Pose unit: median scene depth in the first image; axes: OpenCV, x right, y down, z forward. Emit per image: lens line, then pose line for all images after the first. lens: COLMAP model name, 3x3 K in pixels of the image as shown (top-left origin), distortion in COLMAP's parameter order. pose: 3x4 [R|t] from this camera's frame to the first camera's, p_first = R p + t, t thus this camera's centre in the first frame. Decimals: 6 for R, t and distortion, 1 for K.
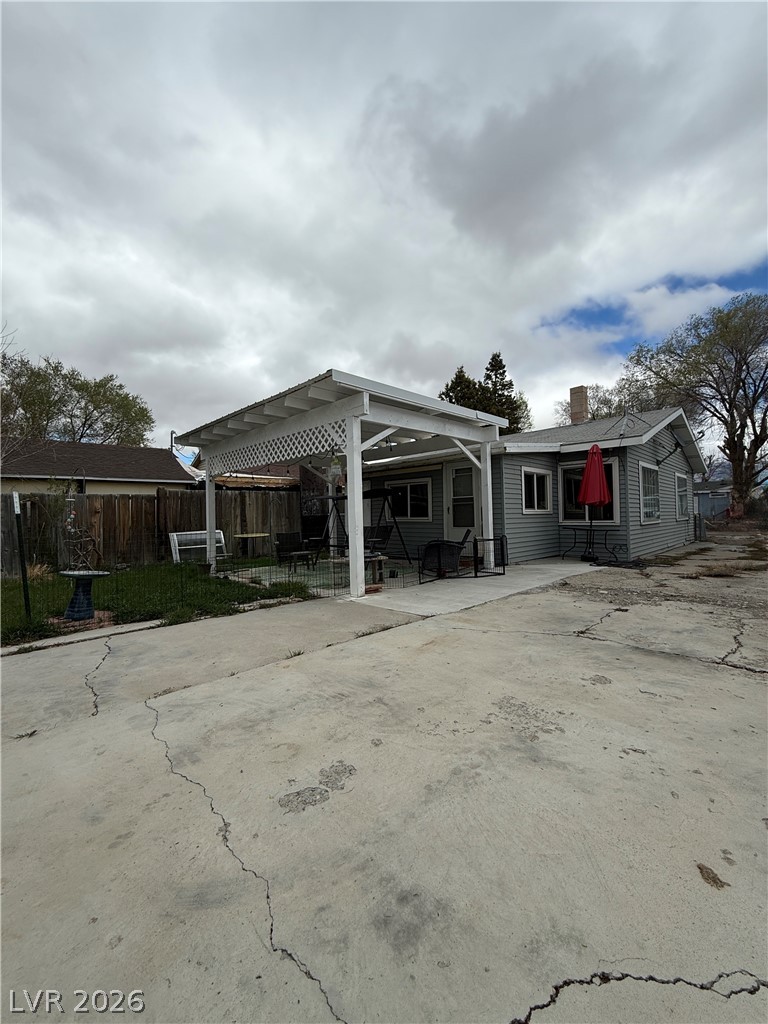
lens RADIAL K [[411.6, 0, 385.4], [0, 411.6, 516.6], [0, 0, 1]] dist [0.000814, -0.000357]
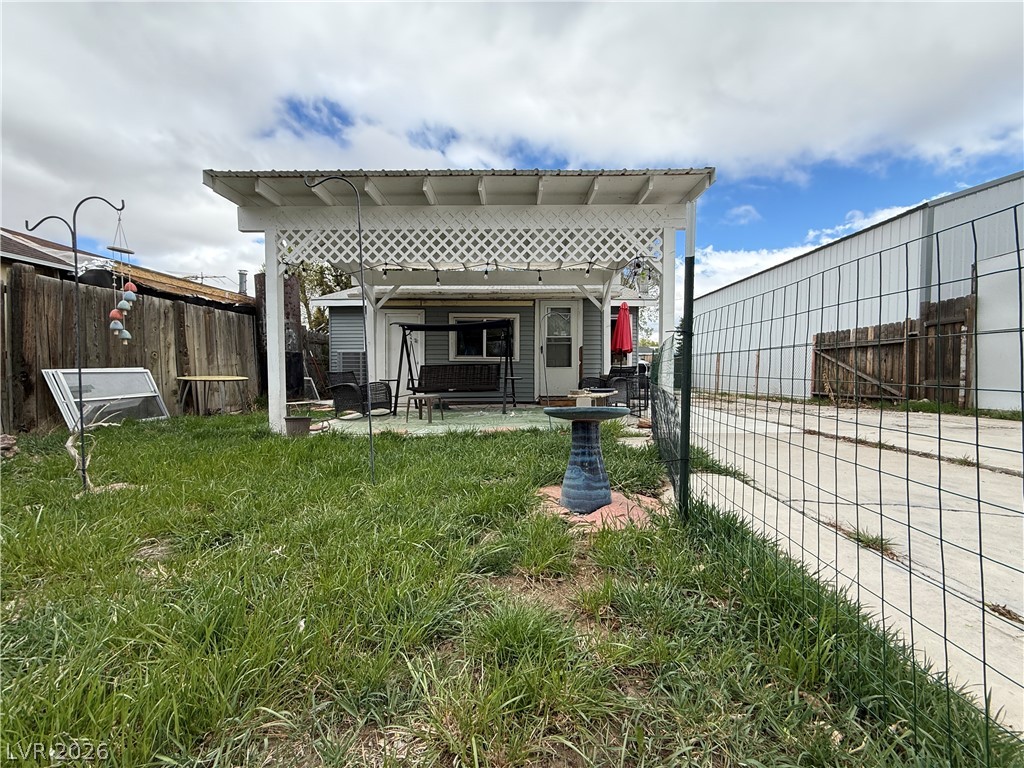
lens RADIAL K [[411.6, 0, 511.2], [0, 411.6, 380.3], [0, 0, 1]] dist [0.000814, -0.000357]
pose [[0.731877, 0.006684, 0.681404, -0.467546], [-0.017187, 0.999815, 0.008652, 0.041130], [-0.681220, -0.018044, 0.731857, 0.291517]]
